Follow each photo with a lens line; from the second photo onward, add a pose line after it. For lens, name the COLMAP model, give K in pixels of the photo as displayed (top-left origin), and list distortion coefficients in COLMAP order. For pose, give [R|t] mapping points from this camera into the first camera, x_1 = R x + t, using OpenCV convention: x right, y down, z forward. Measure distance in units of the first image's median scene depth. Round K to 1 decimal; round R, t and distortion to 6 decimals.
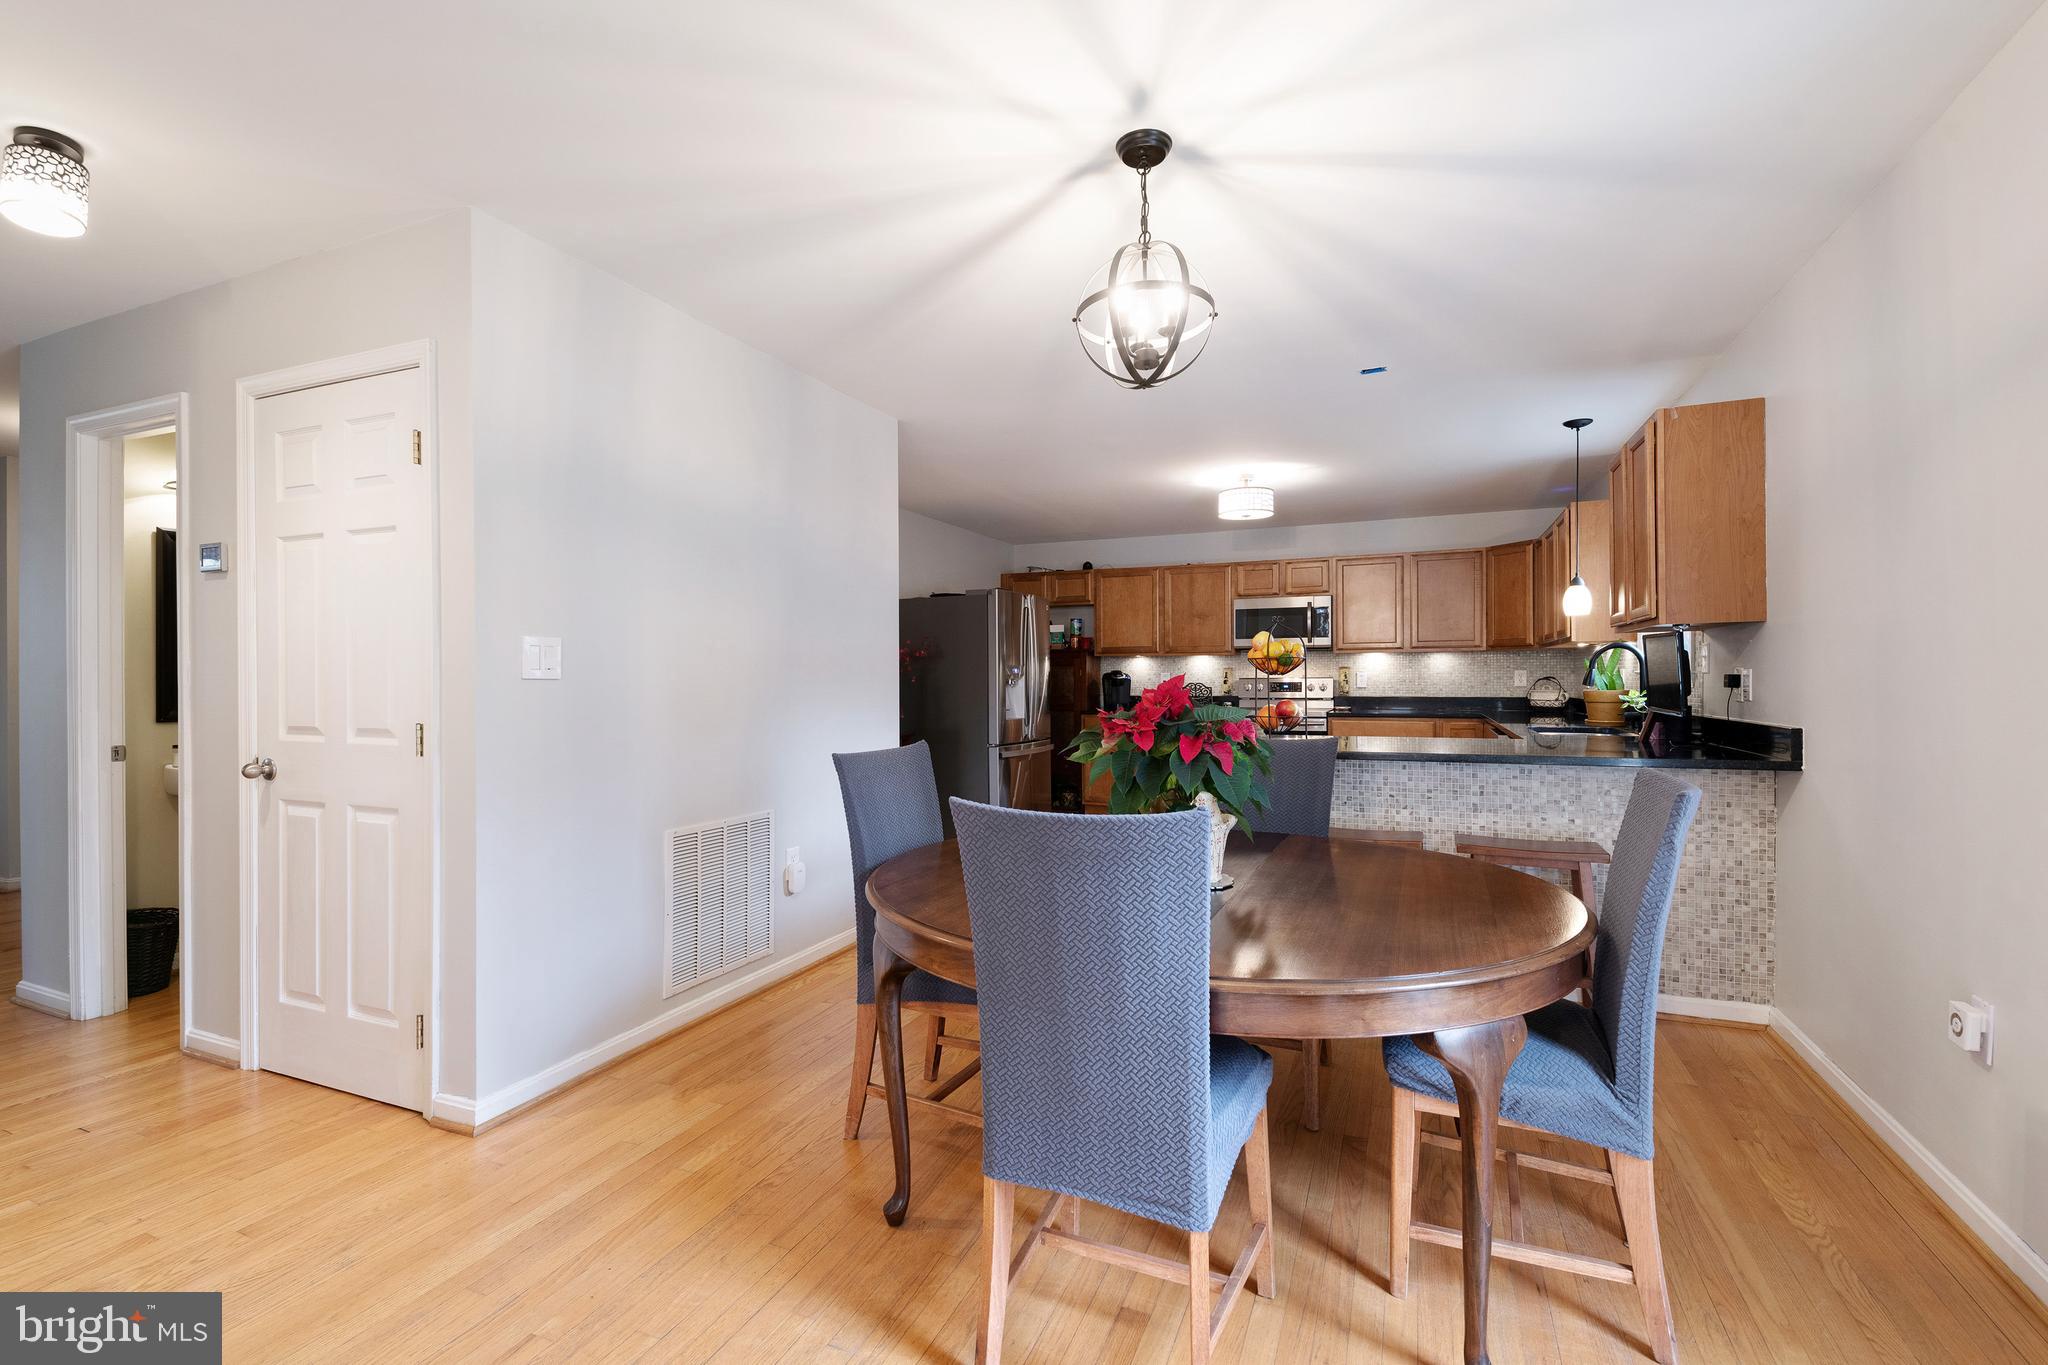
lens RADIAL K [[852.8, 0, 1024.4], [0, 852.8, 675.2], [0, 0, 1]] dist [0.058182, -0.022328]
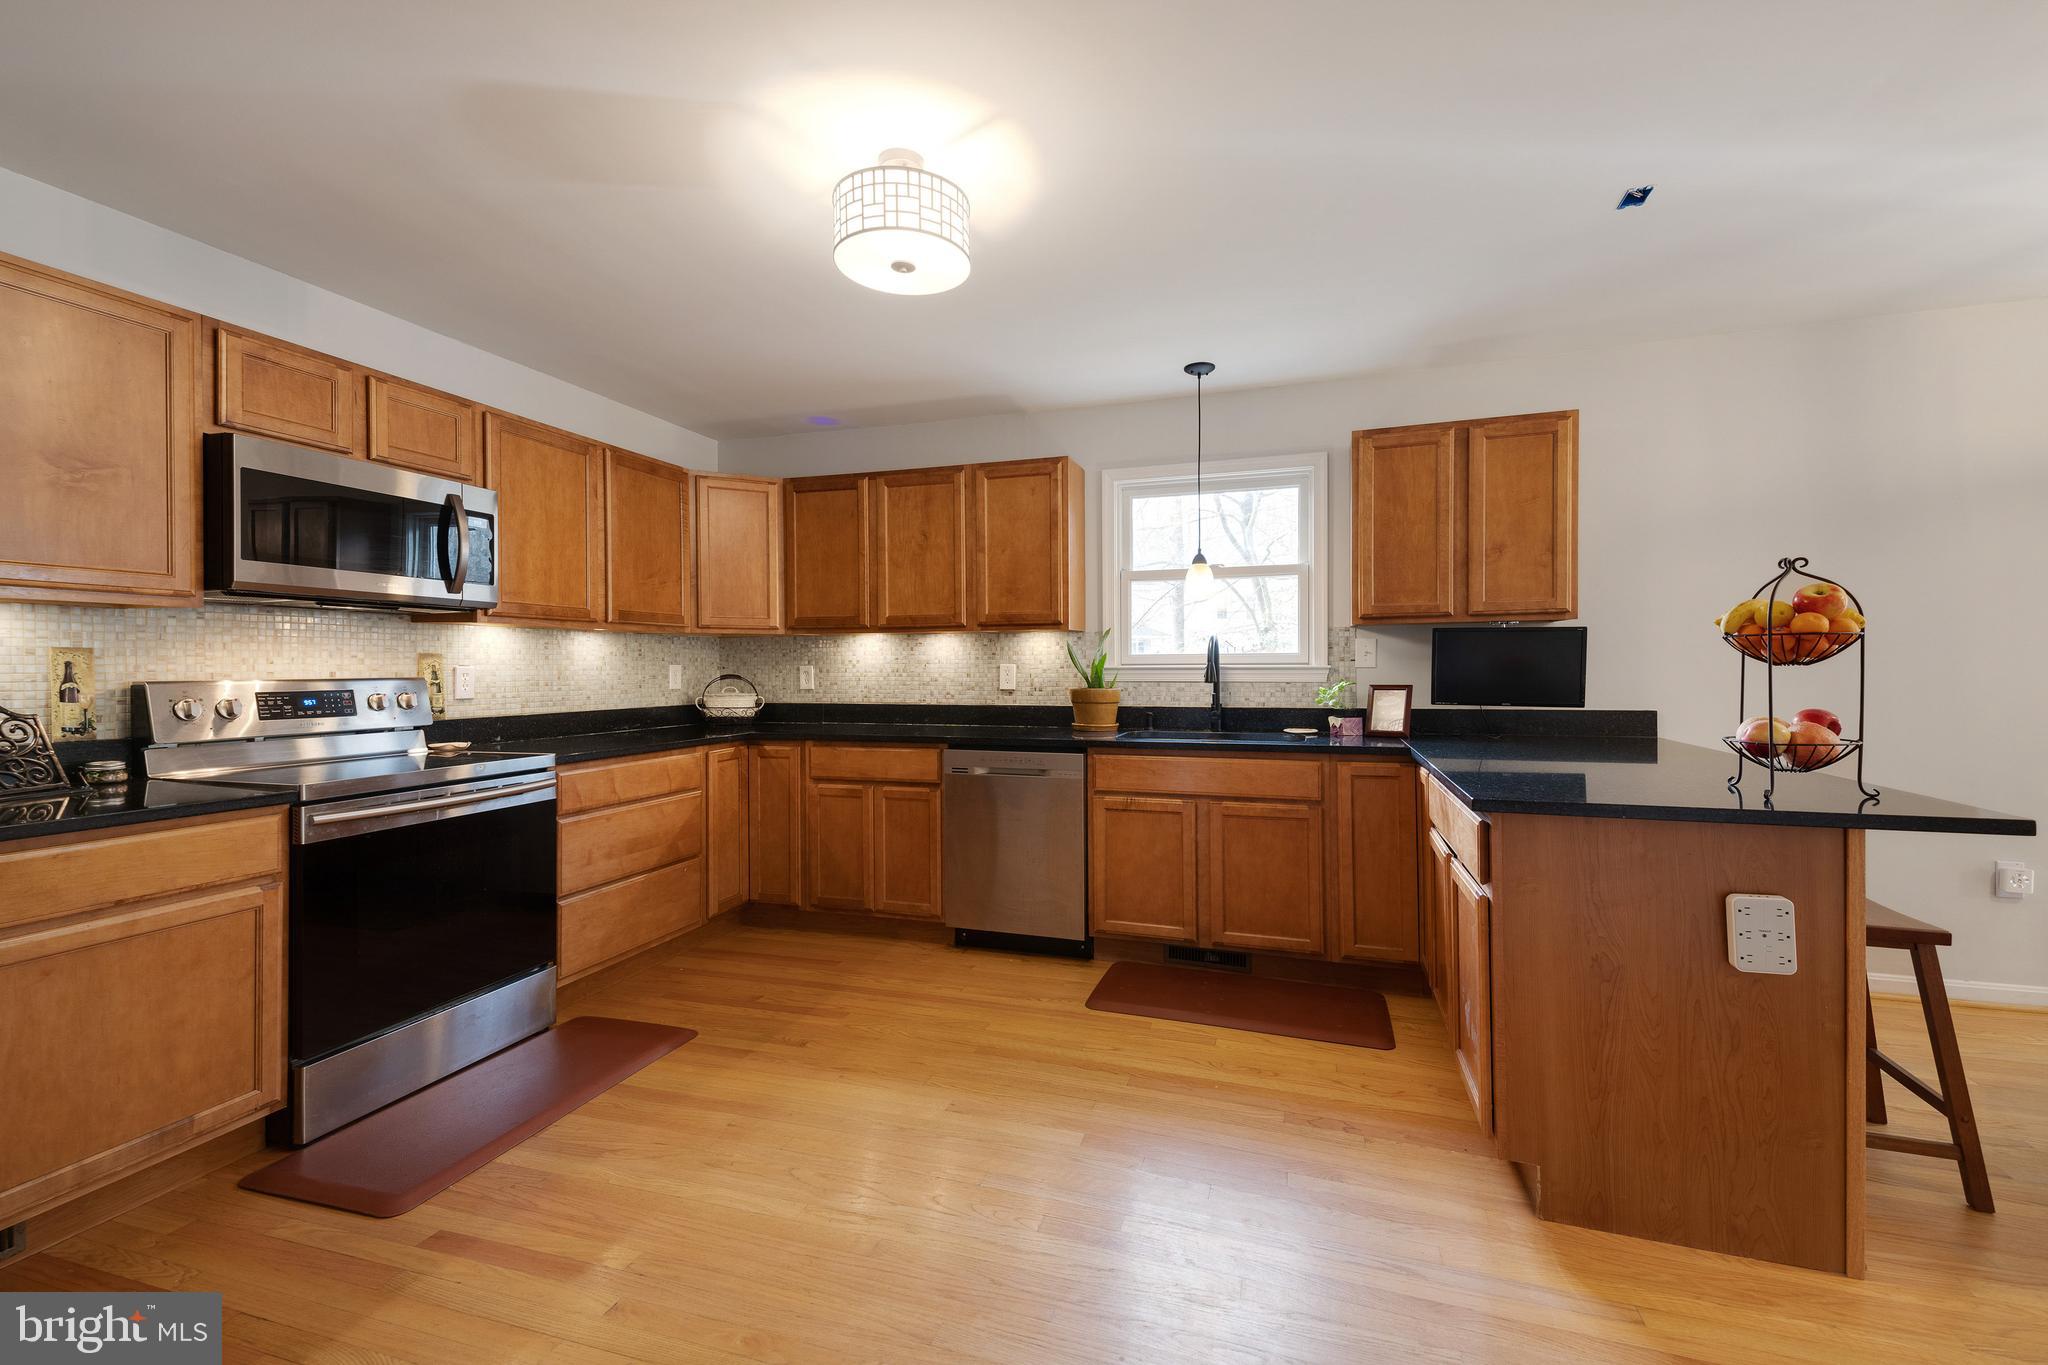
lens RADIAL K [[852.8, 0, 1024.4], [0, 852.8, 675.2], [0, 0, 1]] dist [0.058182, -0.022328]
pose [[-0.078479, -0.000592, 0.996916, -0.108684], [0.003285, 0.999994, 0.000853, 0.002206], [-0.996910, 0.003342, -0.078477, 0.756730]]
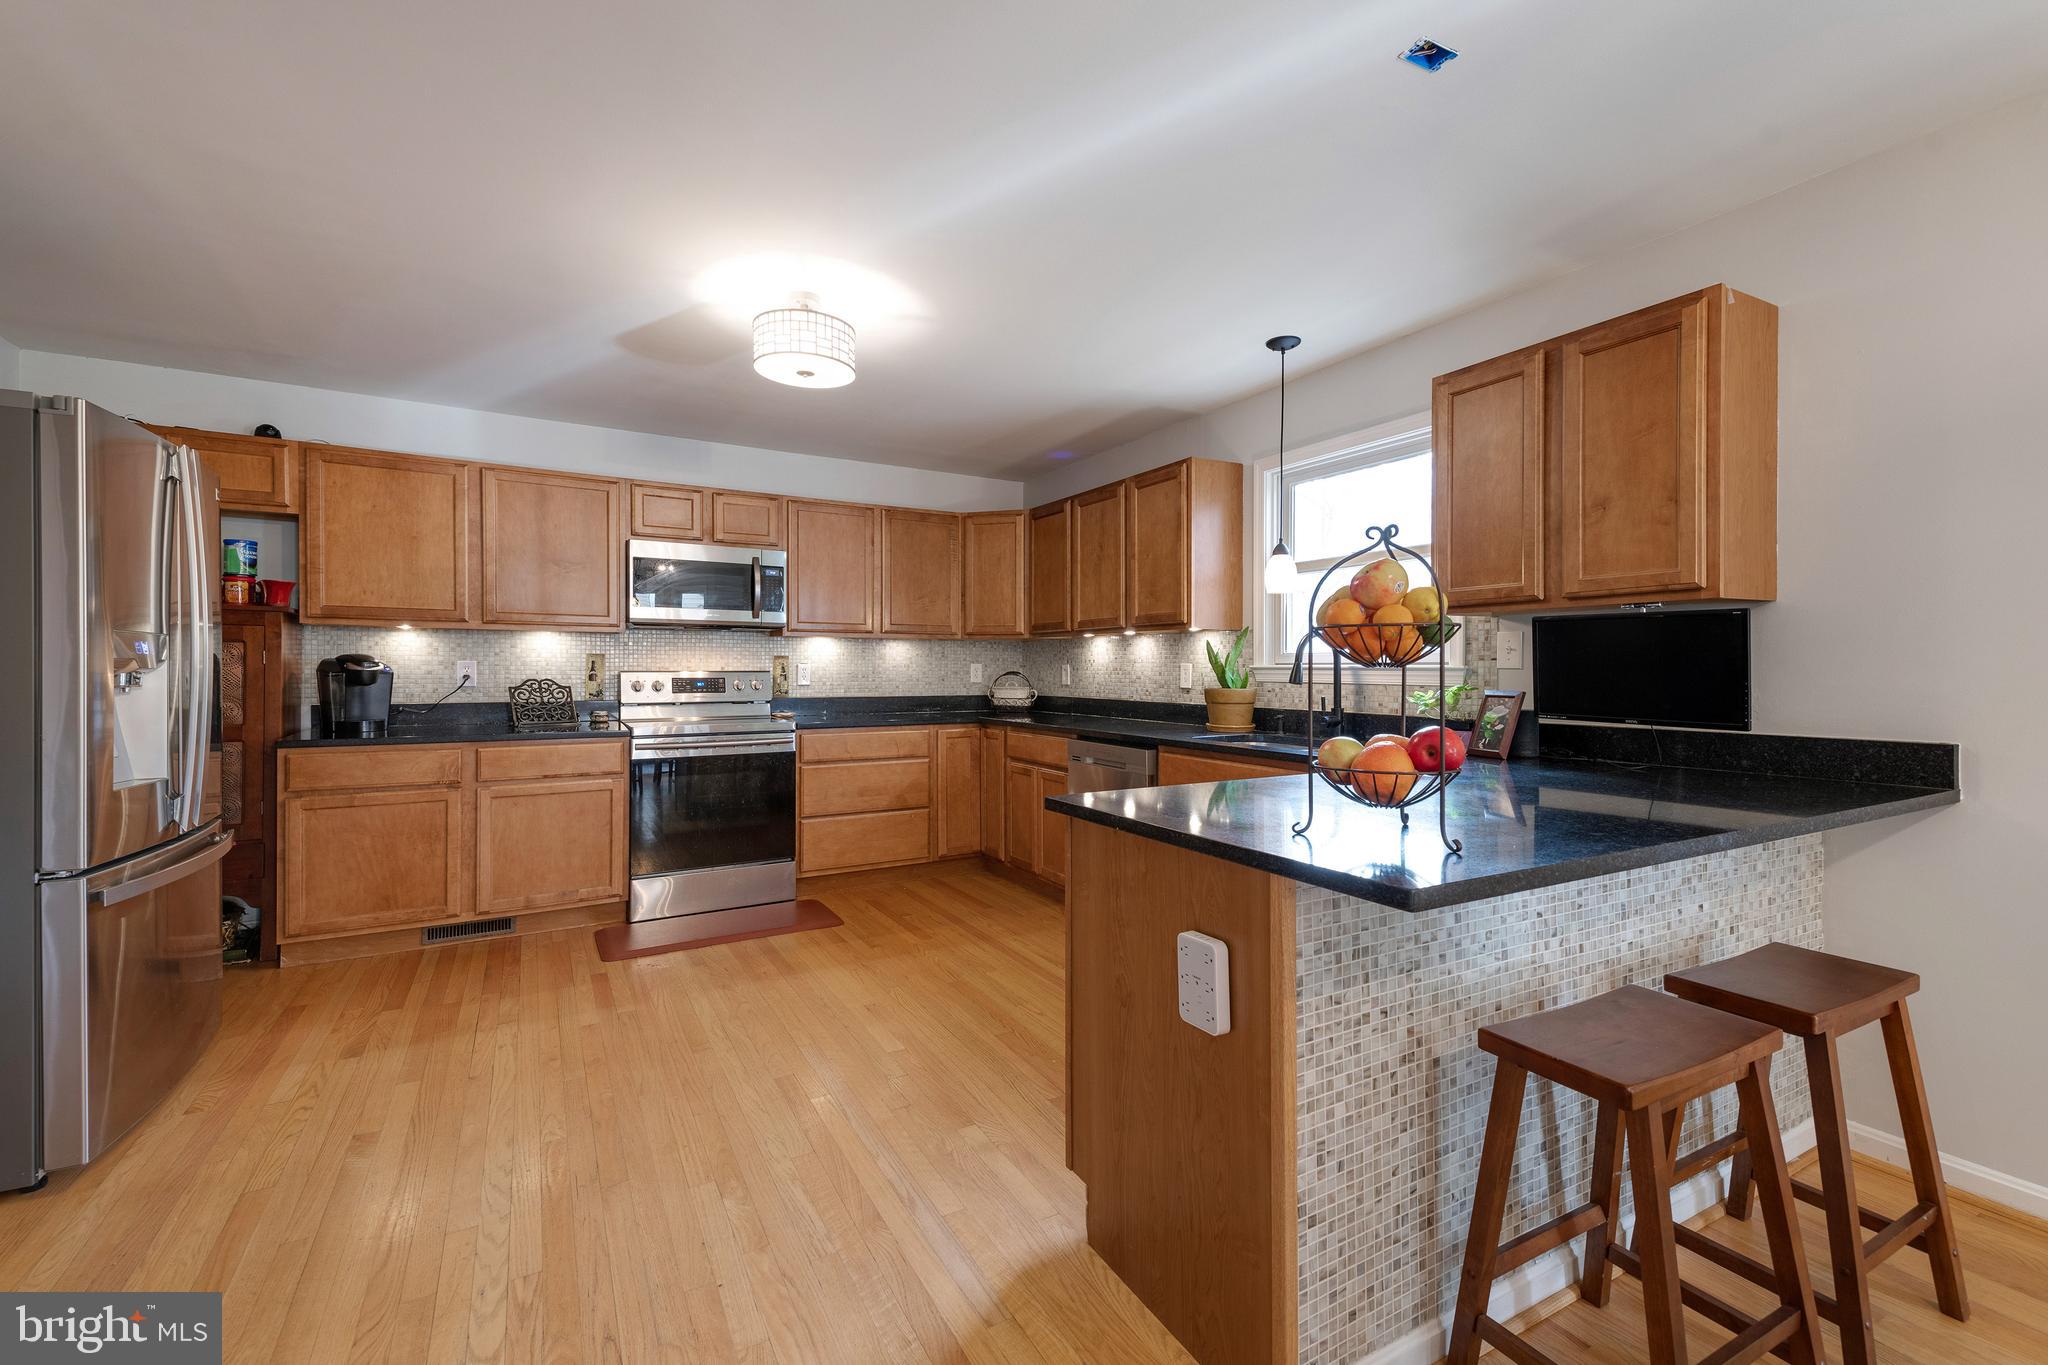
lens RADIAL K [[852.8, 0, 1024.4], [0, 852.8, 675.2], [0, 0, 1]] dist [0.058182, -0.022328]
pose [[0.611119, 0.002004, 0.791536, -0.066671], [-0.008009, 0.999961, 0.003652, 0.002058], [-0.791498, -0.008571, 0.611111, 0.426830]]
